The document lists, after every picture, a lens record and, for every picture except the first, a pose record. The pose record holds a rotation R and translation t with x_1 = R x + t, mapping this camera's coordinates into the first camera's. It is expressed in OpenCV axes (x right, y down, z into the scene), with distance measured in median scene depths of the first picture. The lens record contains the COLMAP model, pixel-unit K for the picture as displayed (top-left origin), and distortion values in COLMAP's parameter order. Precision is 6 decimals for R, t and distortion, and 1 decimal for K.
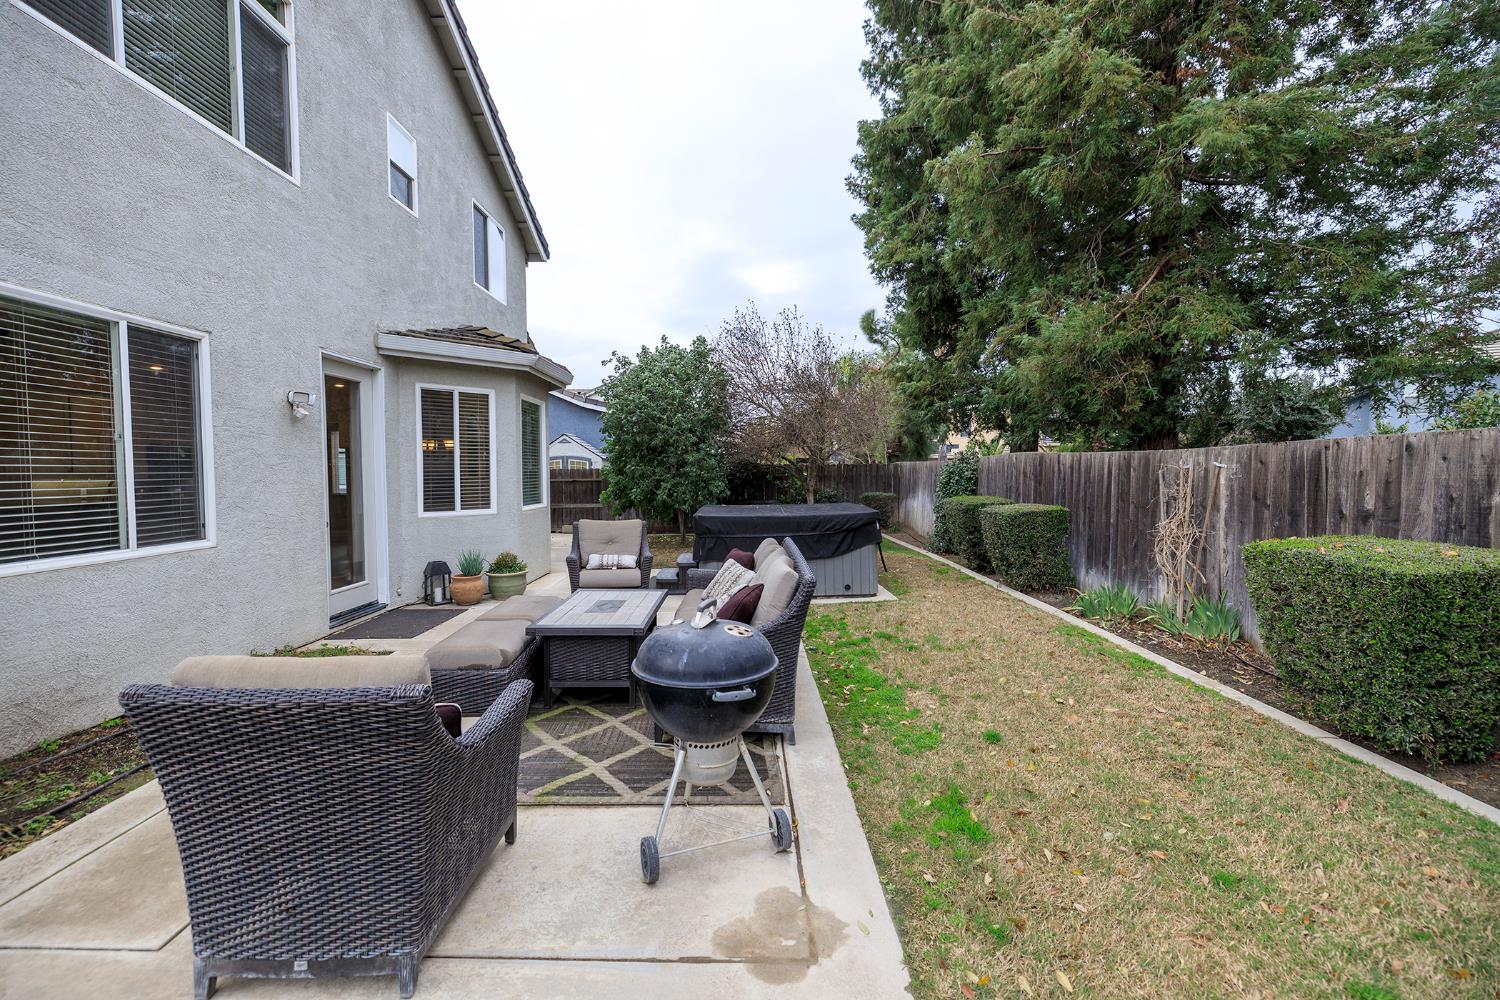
lens RADIAL K [[629.6, 0, 744.7], [0, 629.6, 498.0], [0, 0, 1]] dist [0.000940, -0.000393]
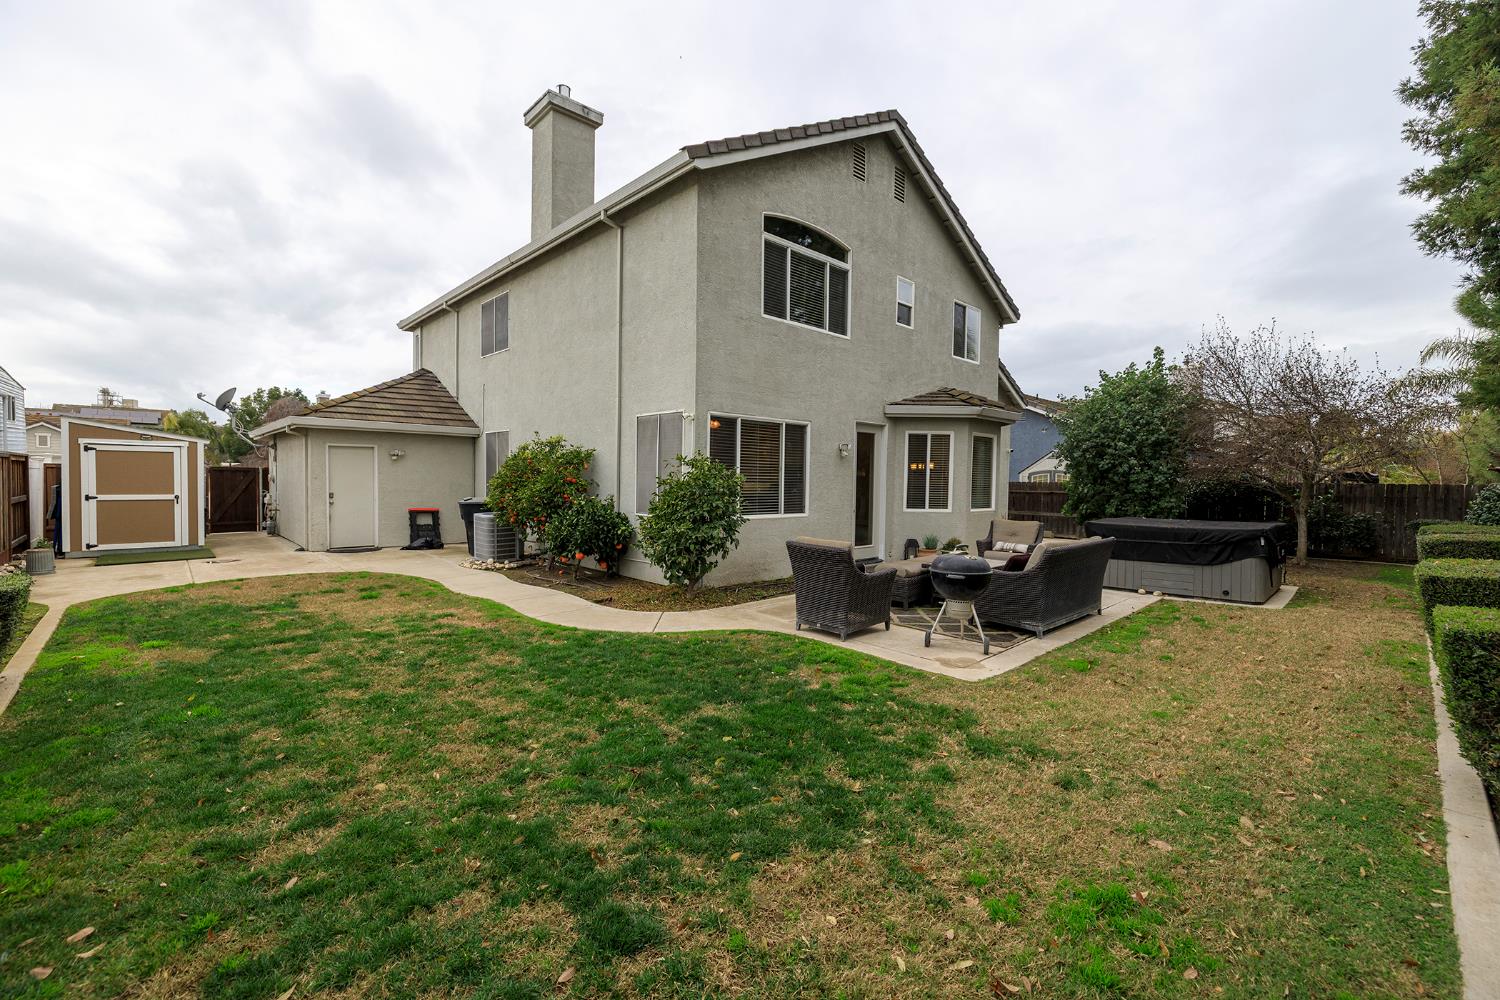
lens RADIAL K [[629.6, 0, 749.5], [0, 629.6, 495.1], [0, 0, 1]] dist [0.000940, -0.000393]
pose [[0.694416, 0.036973, -0.718623, 0.420380], [-0.049256, 0.998779, 0.003790, 0.001913], [0.717886, 0.032765, 0.695389, -0.480116]]
